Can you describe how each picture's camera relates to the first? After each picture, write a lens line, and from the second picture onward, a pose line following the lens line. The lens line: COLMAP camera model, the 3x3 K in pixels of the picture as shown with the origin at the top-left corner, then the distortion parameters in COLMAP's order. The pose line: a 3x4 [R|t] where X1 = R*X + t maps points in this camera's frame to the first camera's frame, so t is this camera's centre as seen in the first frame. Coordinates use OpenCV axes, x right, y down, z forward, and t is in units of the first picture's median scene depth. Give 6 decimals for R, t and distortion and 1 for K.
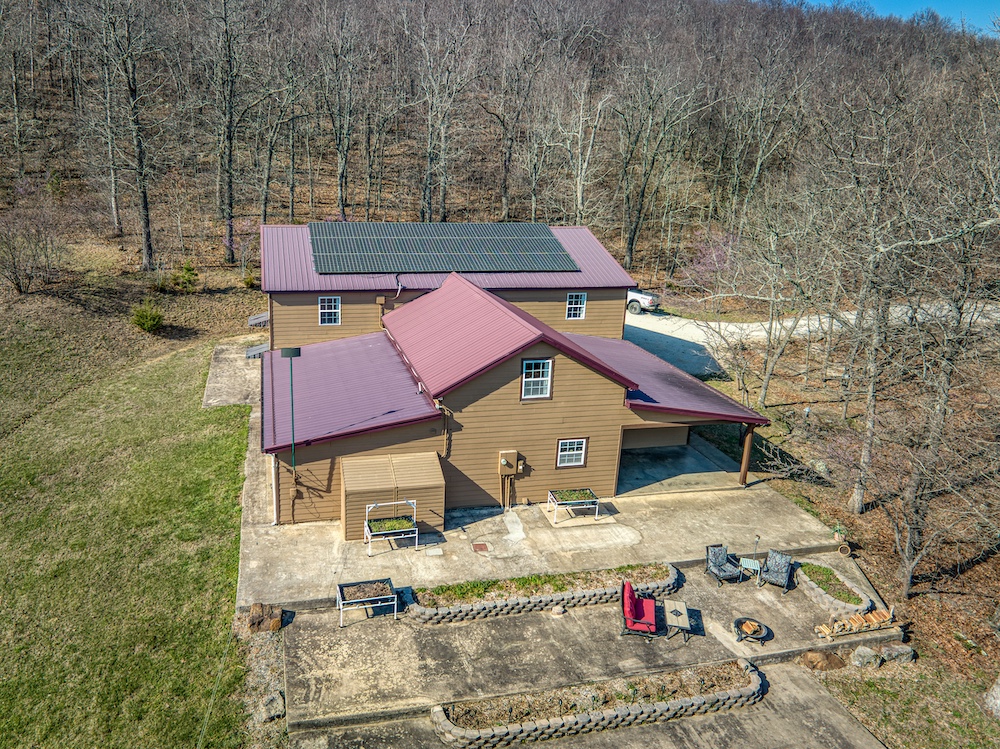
lens RADIAL K [[675.6, 0, 419.1], [0, 675.6, 371.5], [0, 0, 1]] dist [0.001335, -0.086047]
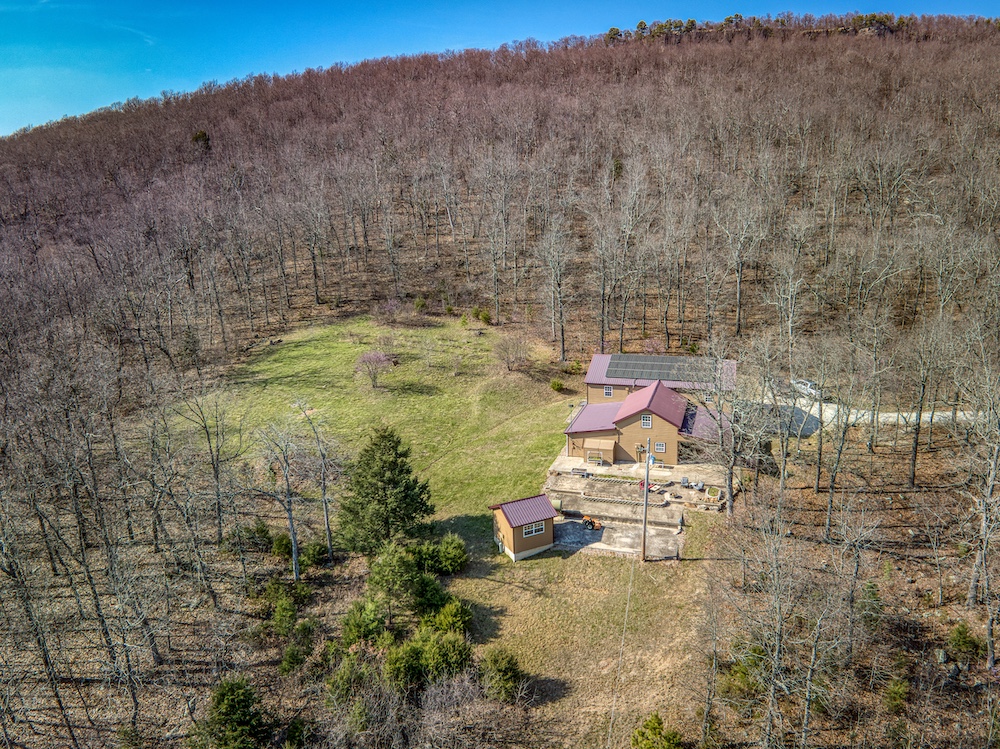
lens RADIAL K [[807.8, 0, 500.0], [0, 807.8, 374.5], [0, 0, 1]] dist [-0.063617, -0.005267]
pose [[0.850634, 0.072197, -0.520777, 1.491449], [-0.099927, 0.994672, -0.025325, -0.041538], [0.516174, 0.073582, 0.853317, -2.509702]]
